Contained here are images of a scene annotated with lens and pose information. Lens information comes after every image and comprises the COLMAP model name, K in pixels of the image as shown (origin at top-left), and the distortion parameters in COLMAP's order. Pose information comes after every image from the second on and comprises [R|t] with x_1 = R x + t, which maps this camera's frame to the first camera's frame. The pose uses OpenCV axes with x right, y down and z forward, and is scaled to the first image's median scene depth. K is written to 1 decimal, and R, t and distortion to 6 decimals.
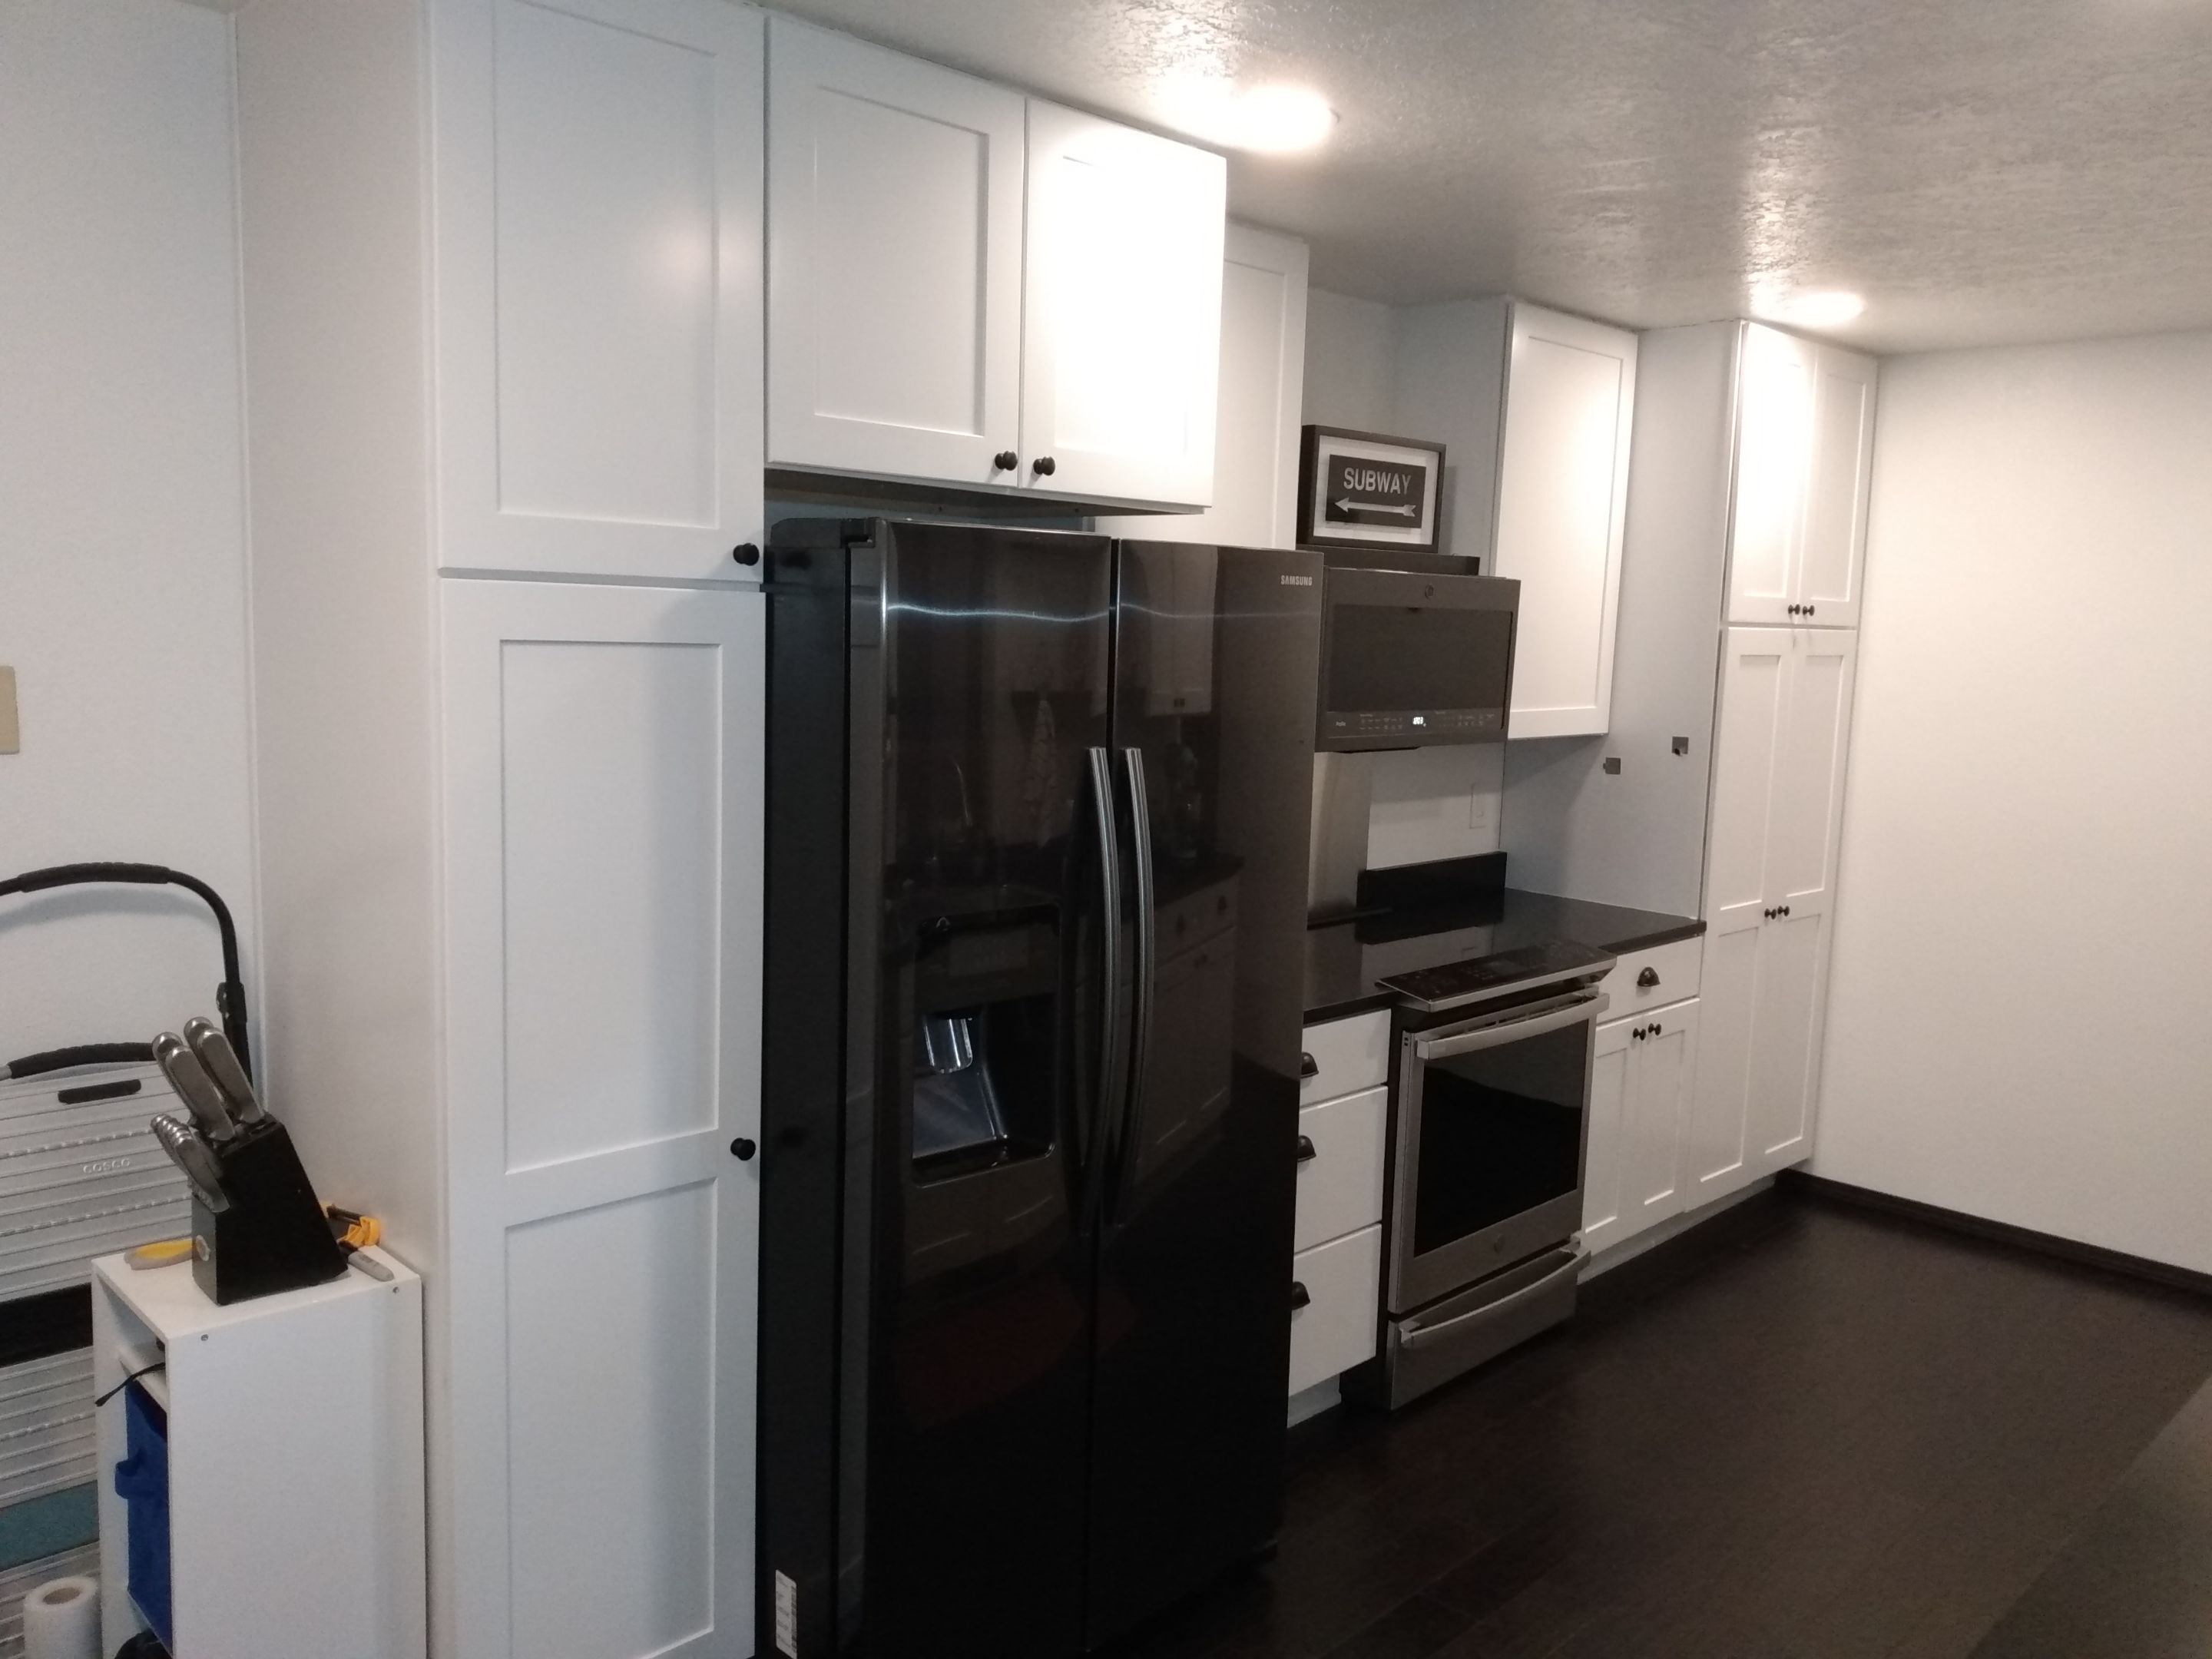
lens RADIAL K [[1694.5, 0, 1109.5], [0, 1694.5, 802.5], [0, 0, 1]] dist [0.124076, -0.284237]
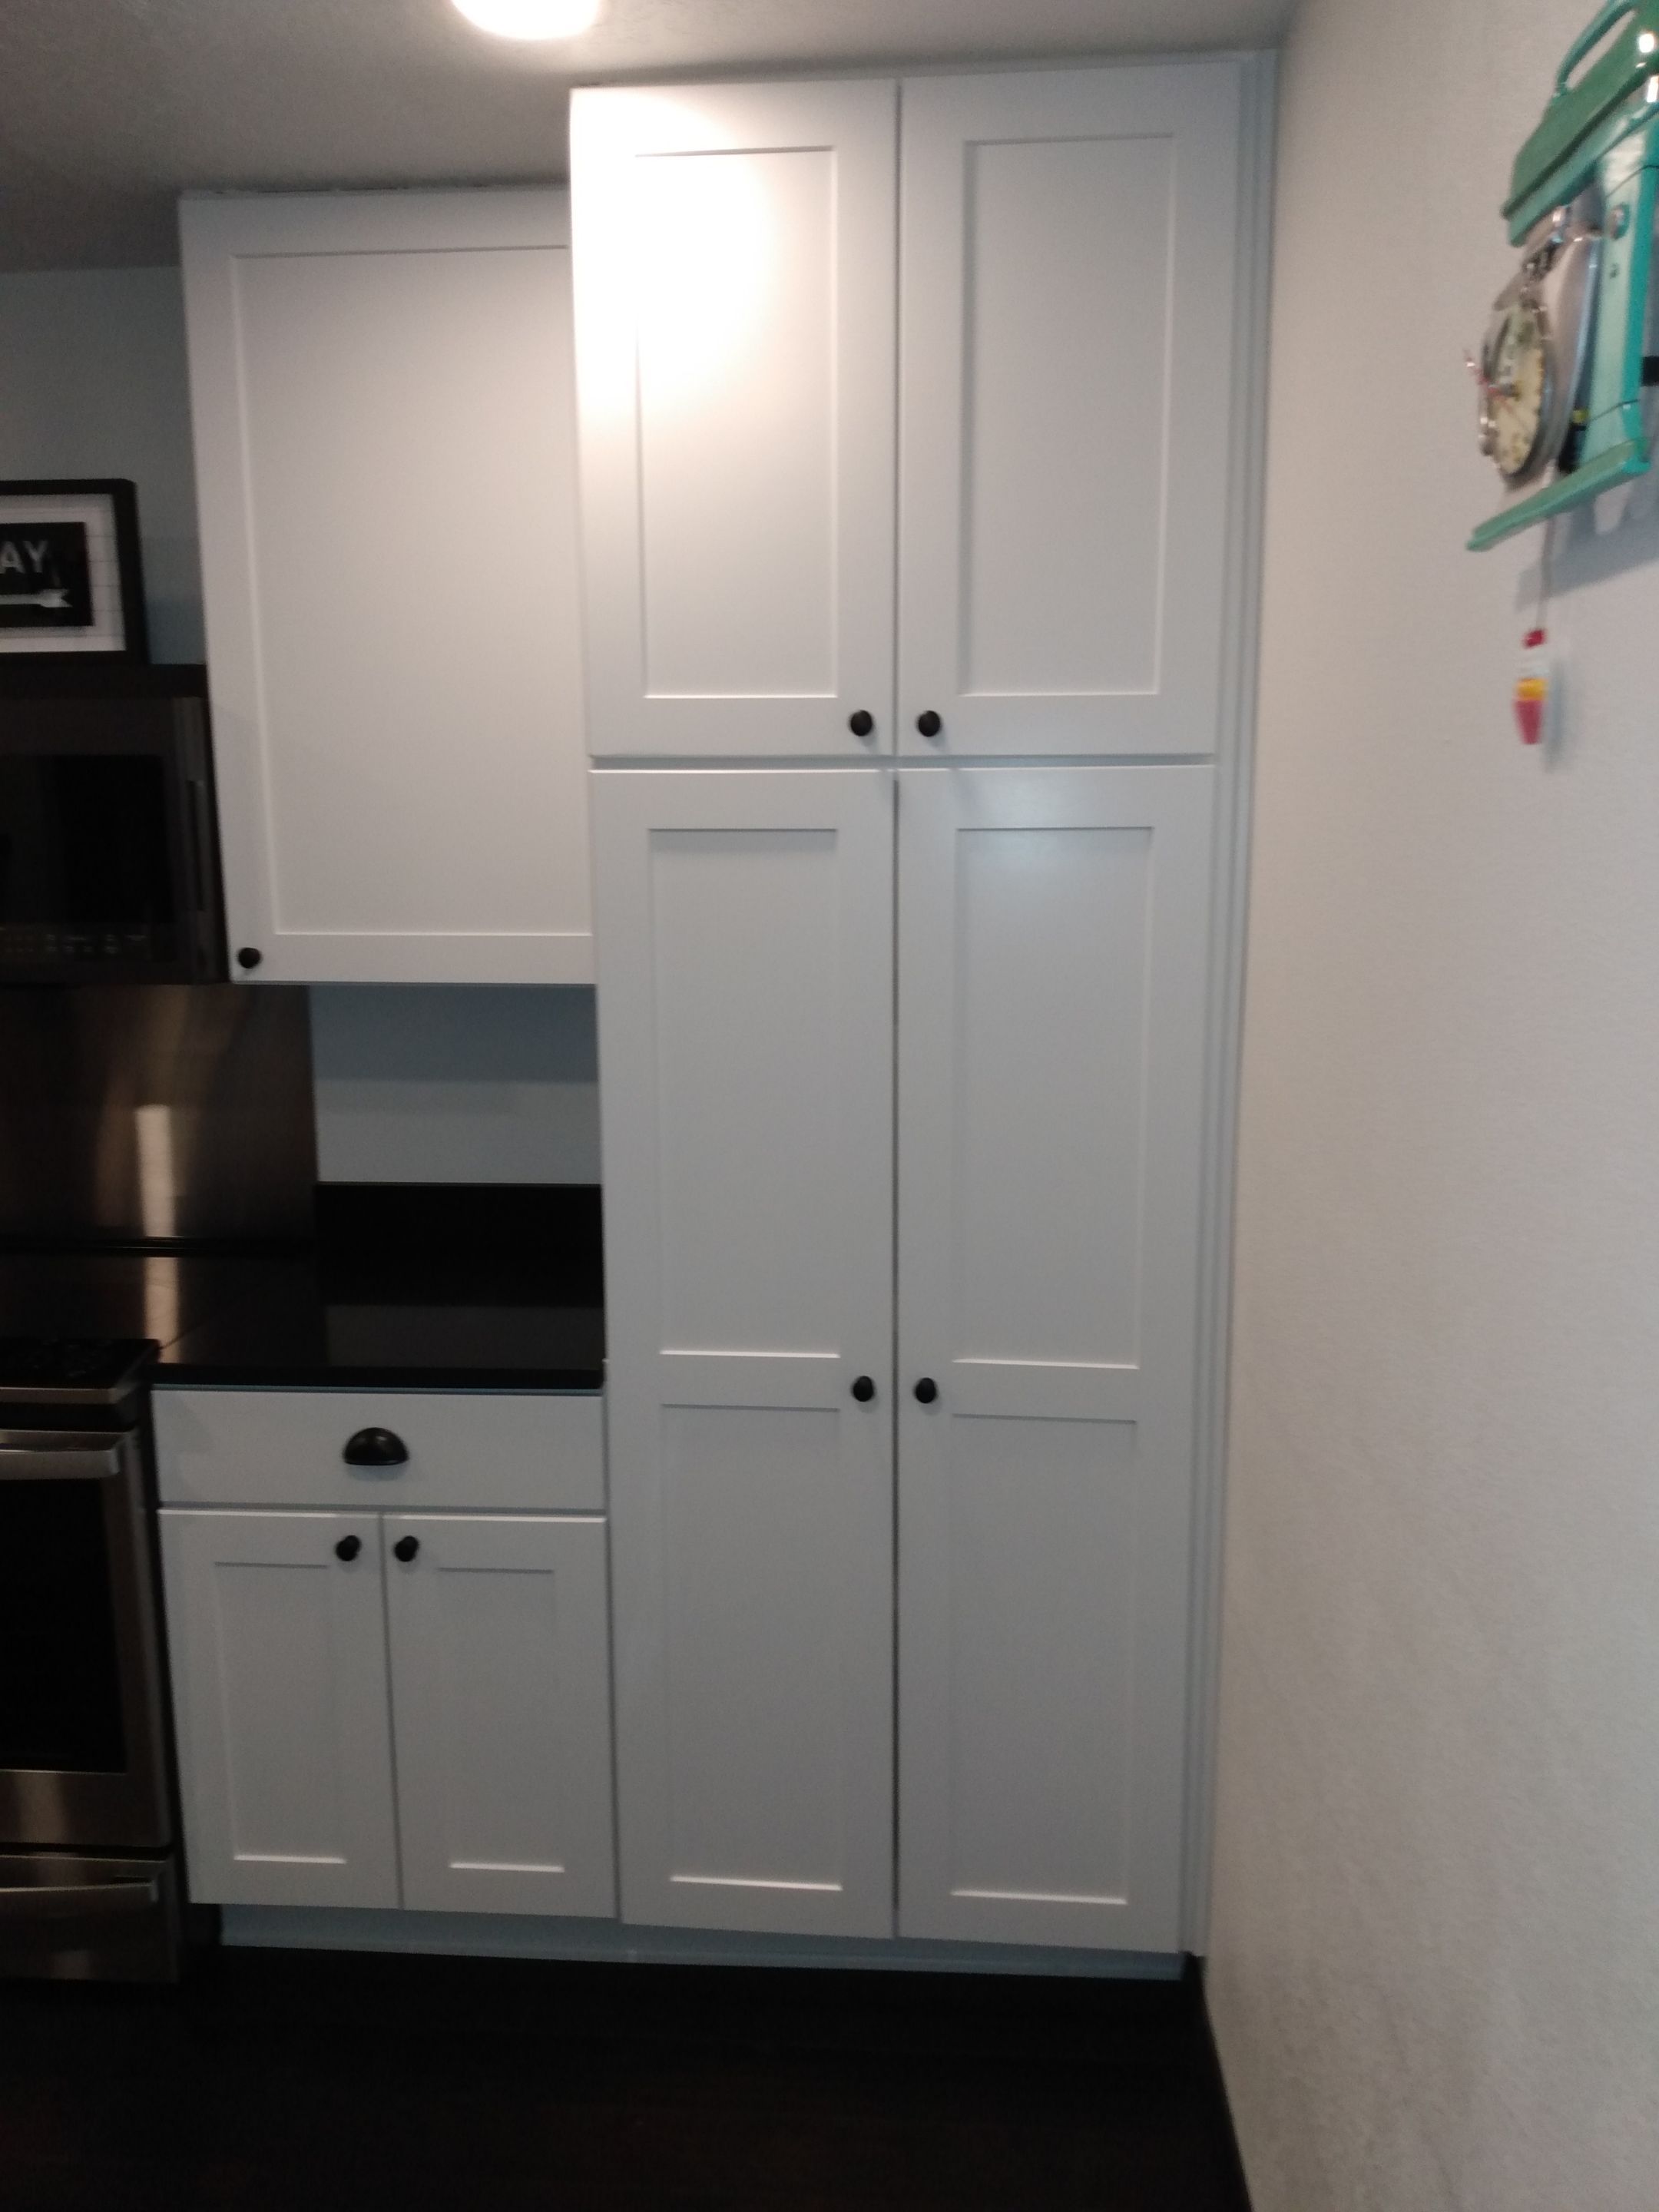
lens RADIAL K [[1694.5, 0, 829.5], [0, 1694.5, 1106.0], [0, 0, 1]] dist [0.124076, -0.284237]
pose [[0.659563, 0.097971, -0.745237, 1.206257], [-0.059161, 0.995160, 0.078466, -0.079499], [0.749318, -0.007664, 0.662166, 1.157621]]
